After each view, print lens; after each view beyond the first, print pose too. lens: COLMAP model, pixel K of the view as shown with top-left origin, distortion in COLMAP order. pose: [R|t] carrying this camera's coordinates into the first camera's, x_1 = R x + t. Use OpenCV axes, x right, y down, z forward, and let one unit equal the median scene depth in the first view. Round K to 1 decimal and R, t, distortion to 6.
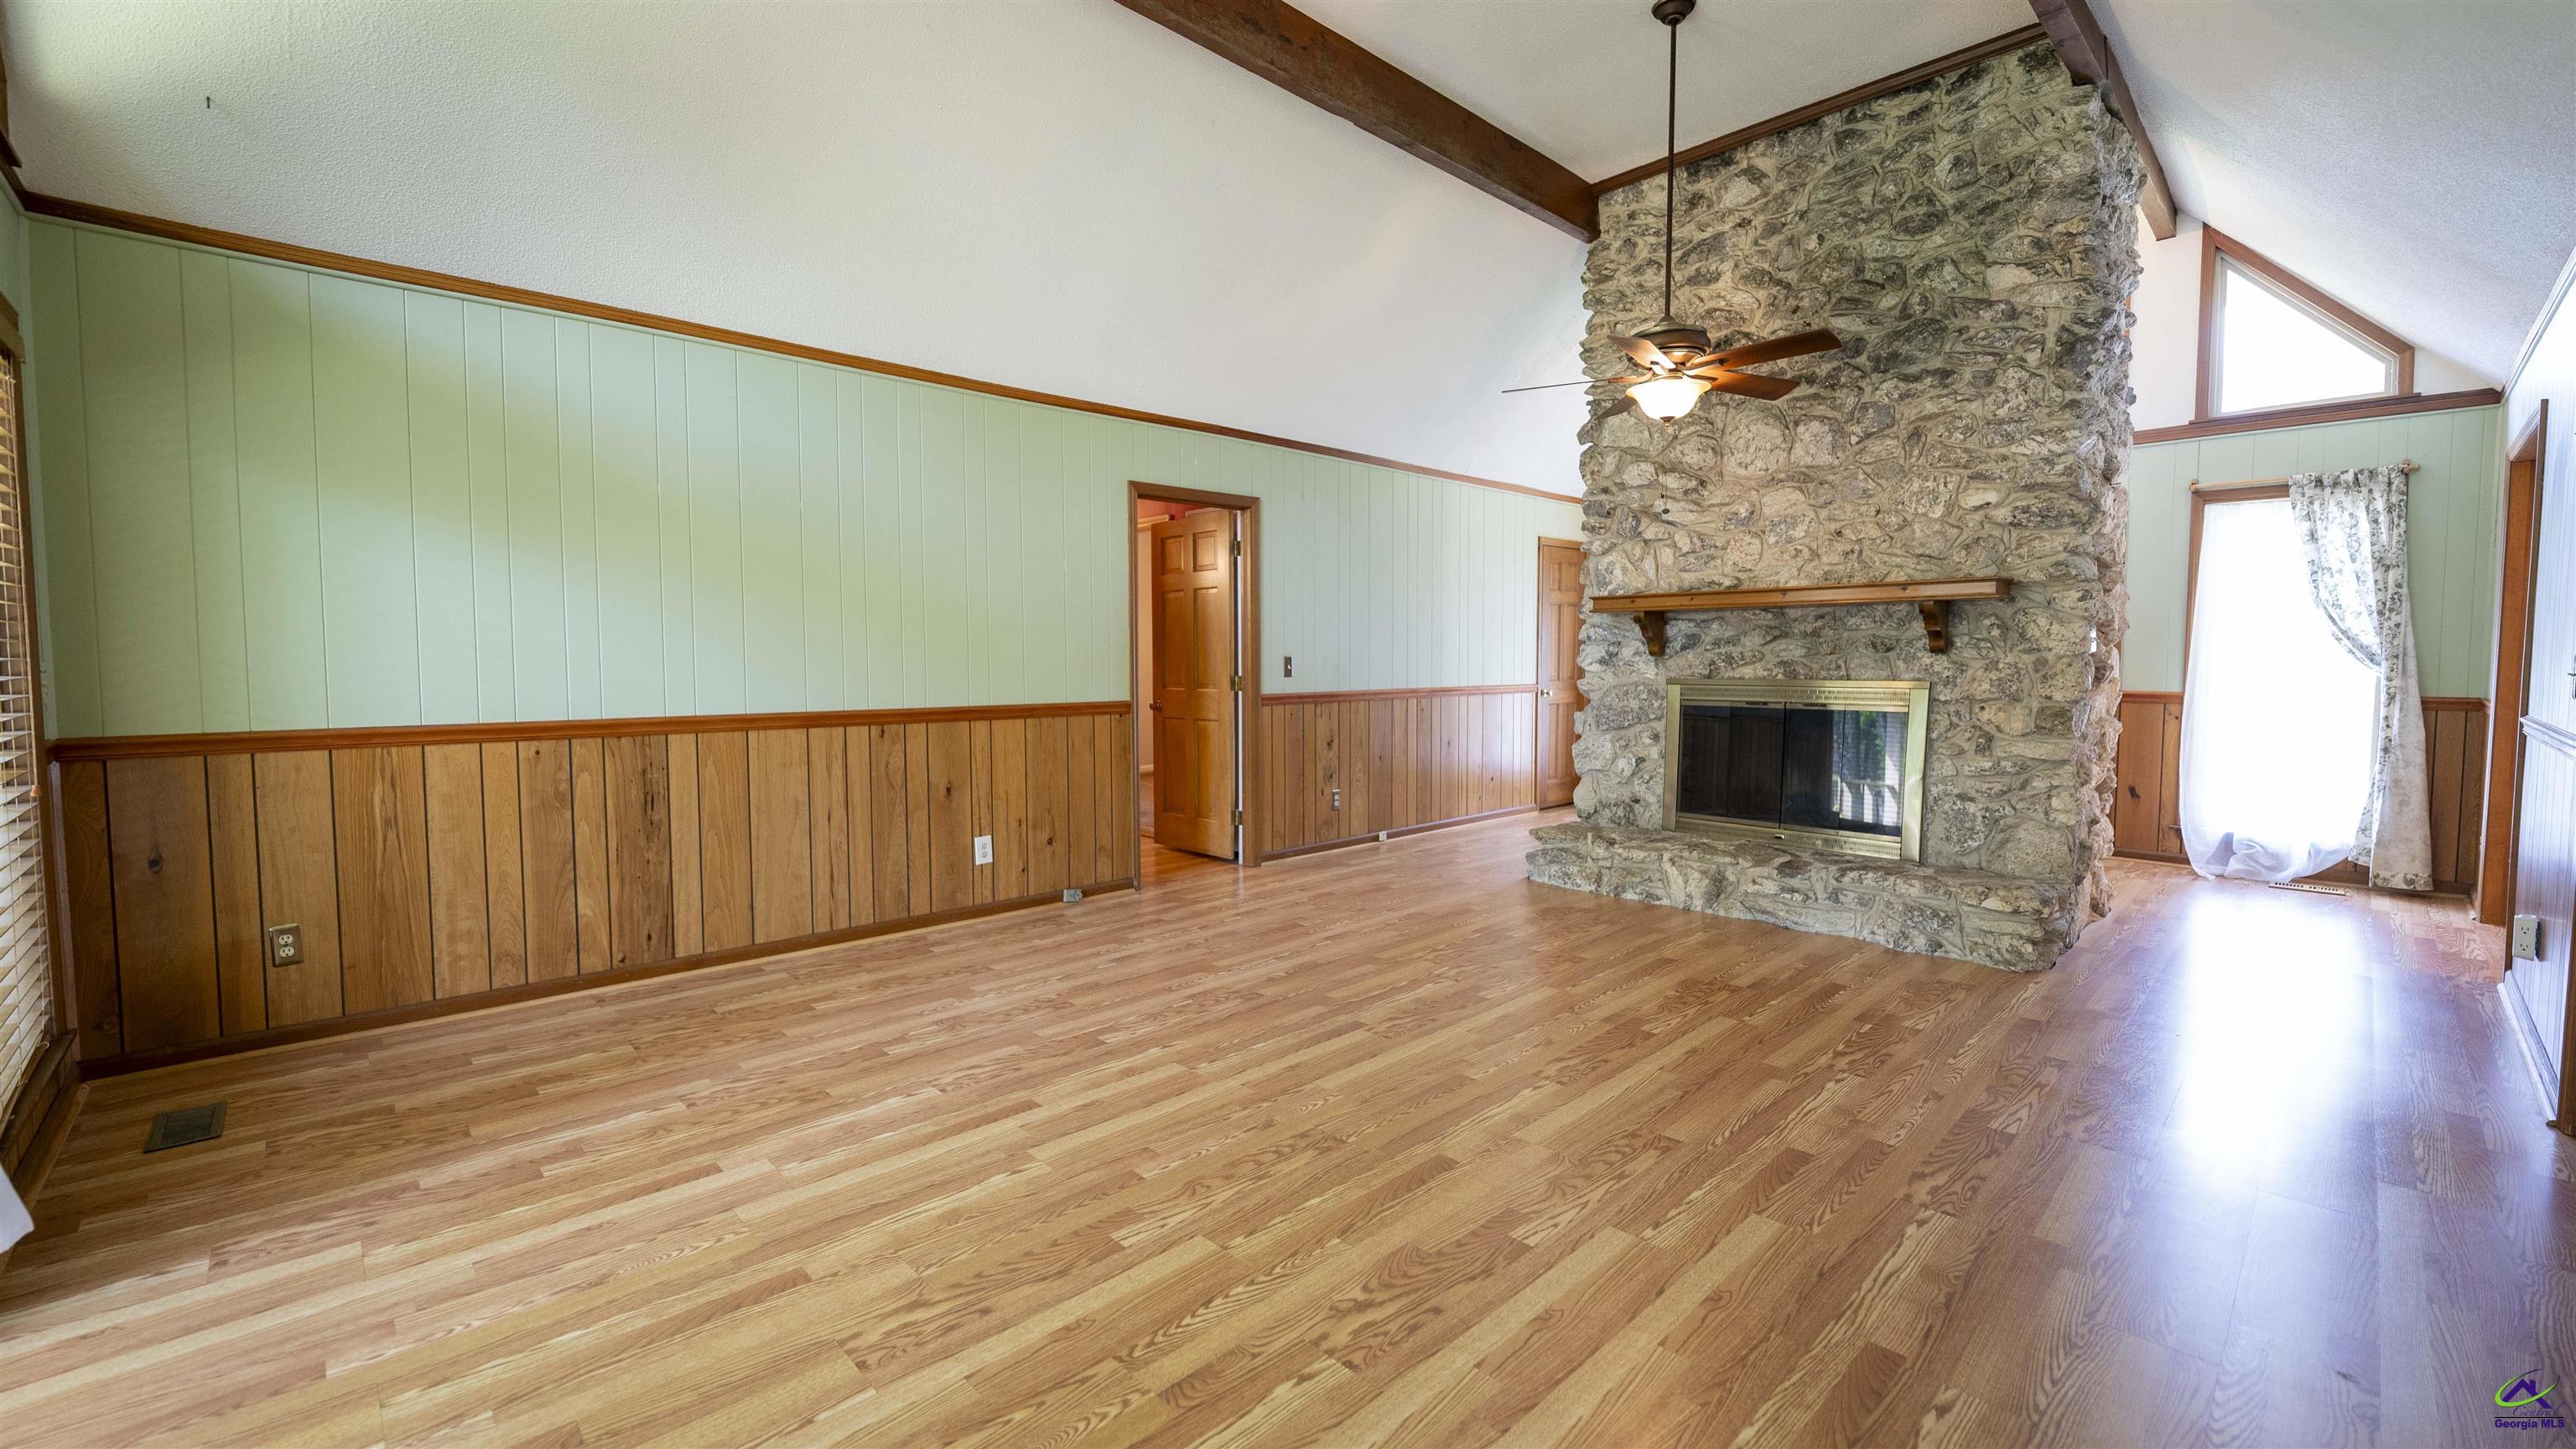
lens RADIAL K [[1050.5, 0, 1288.5], [0, 1050.5, 716.2], [0, 0, 1]] dist [-0.002159, -0.000331]
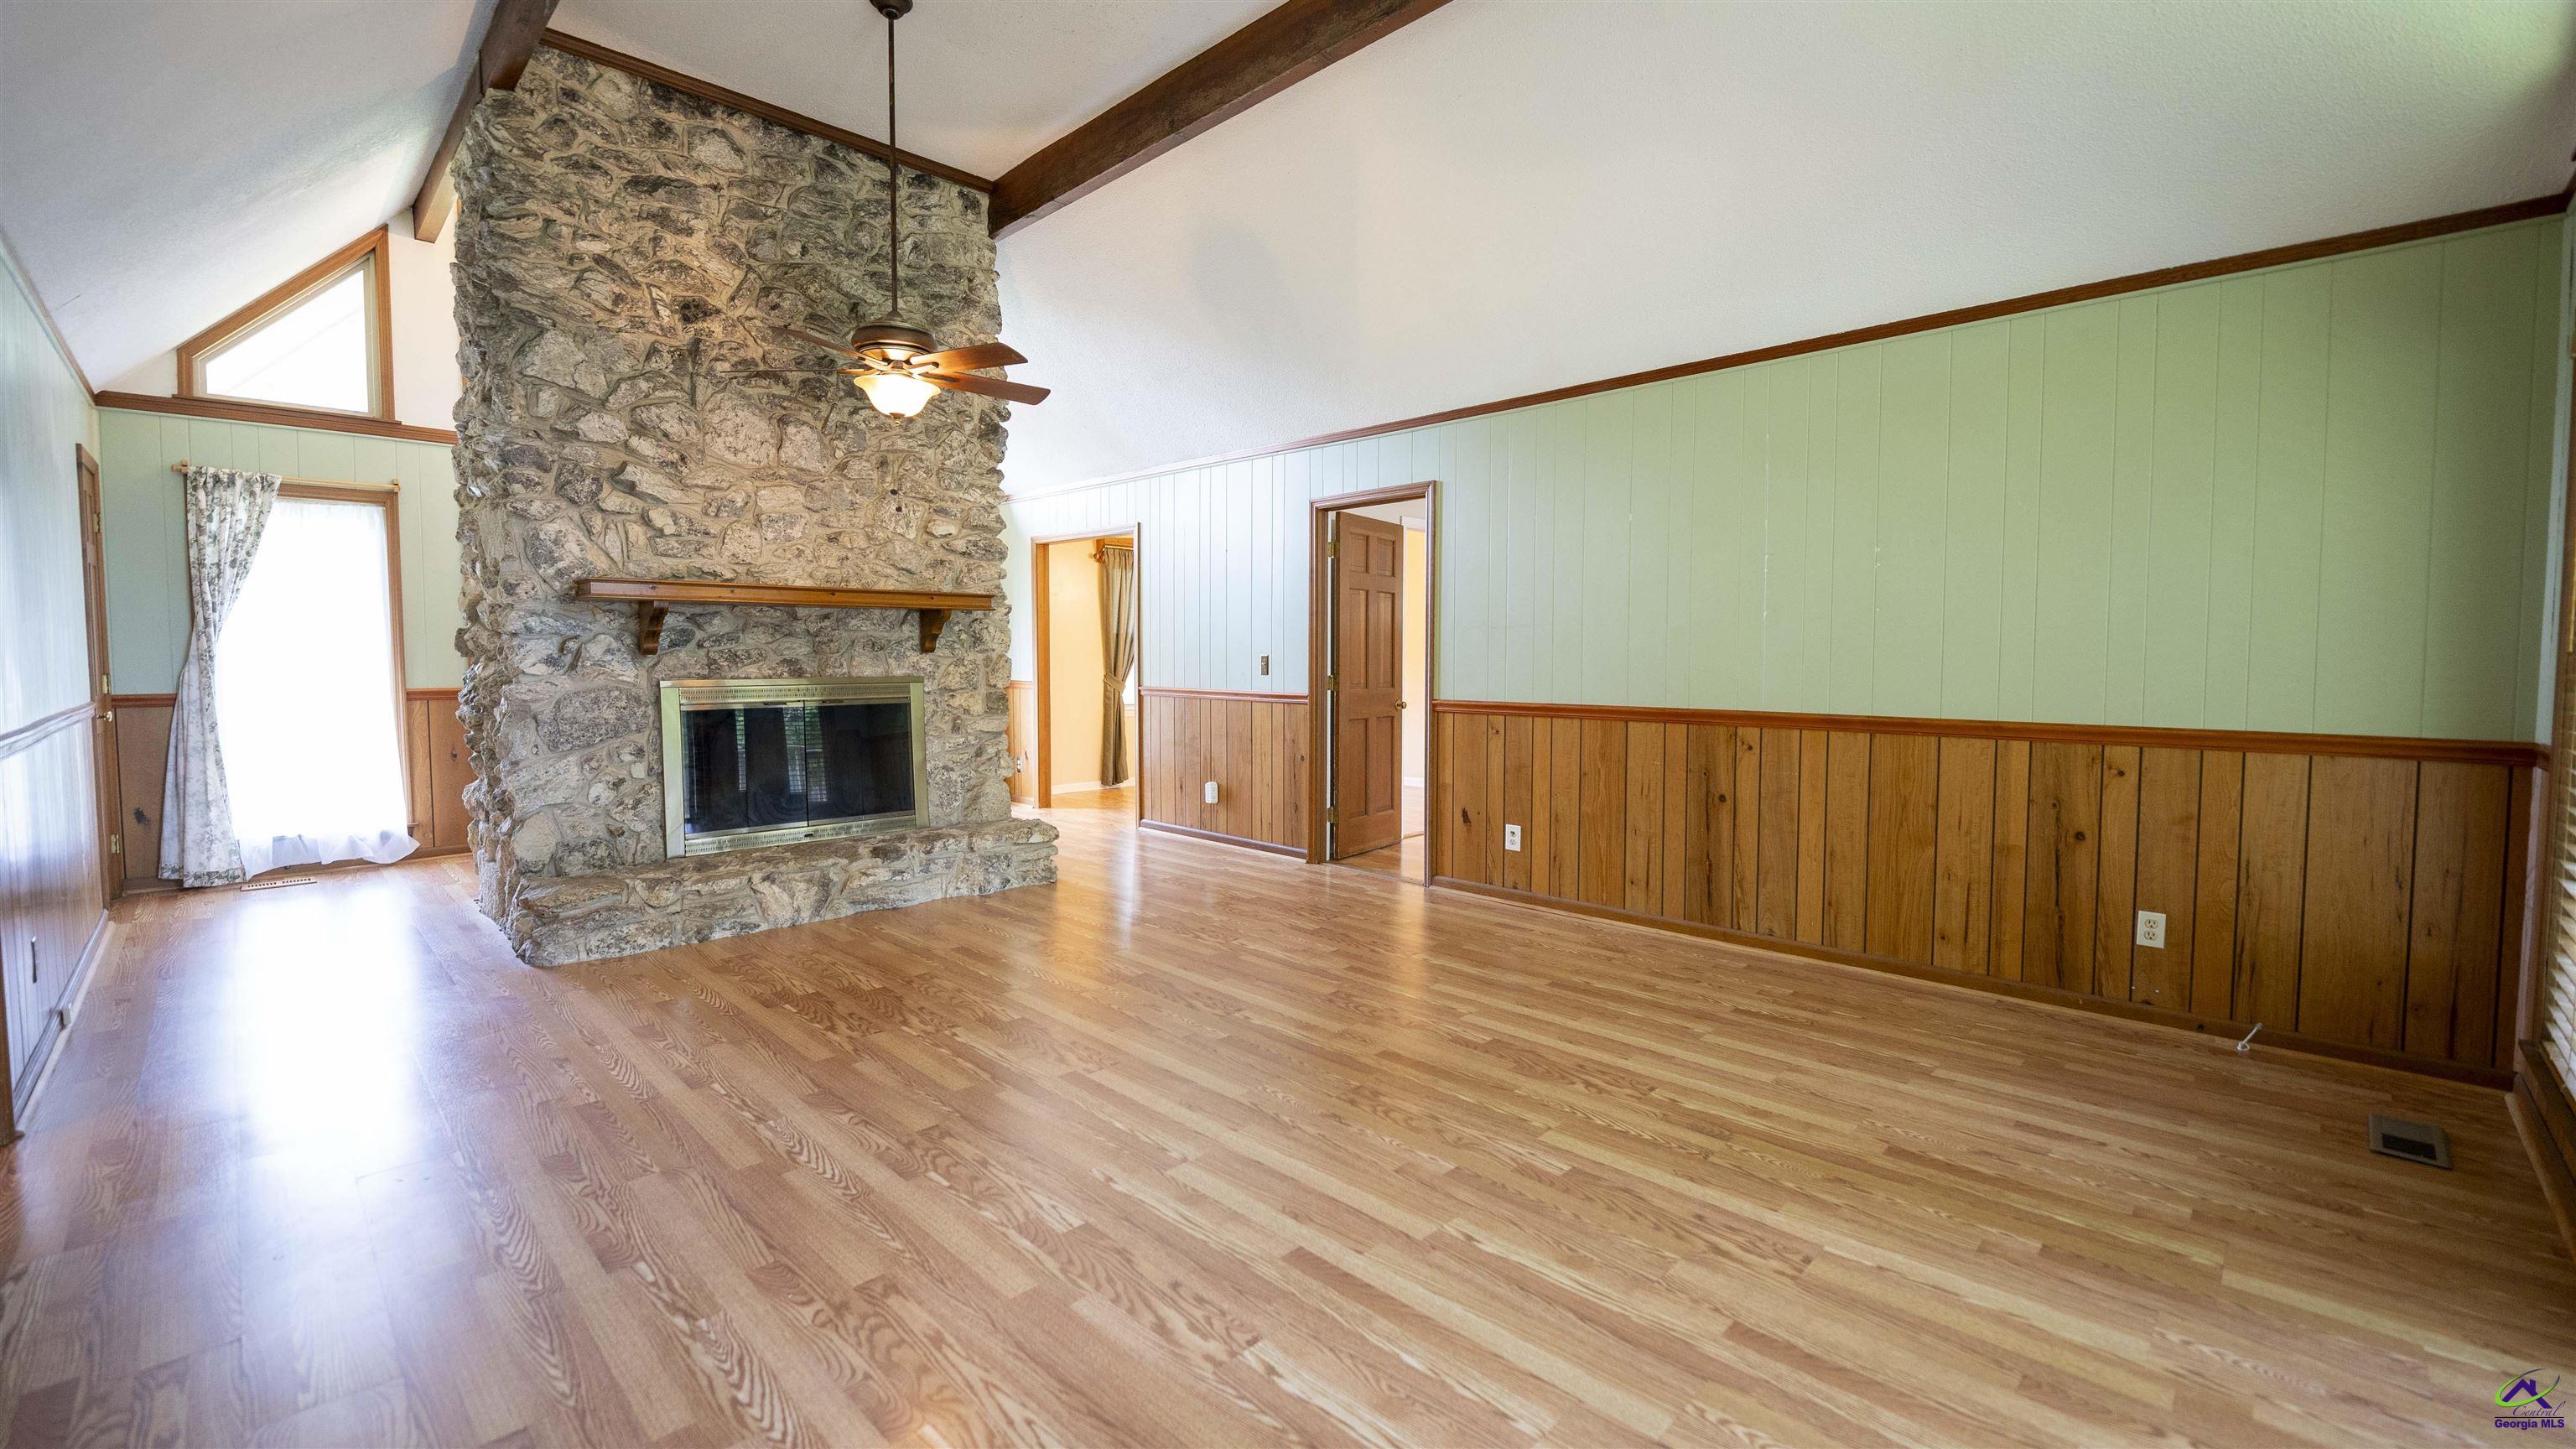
lens RADIAL K [[1043.9, 0, 1295.5], [0, 1043.9, 716.6], [0, 0, 1]] dist [-0.013326, -0.000558]
pose [[-0.034254, -0.058257, 0.997714, -0.616743], [0.054867, 0.996684, 0.060081, -0.036603], [-0.997906, 0.056800, -0.030944, 0.642494]]
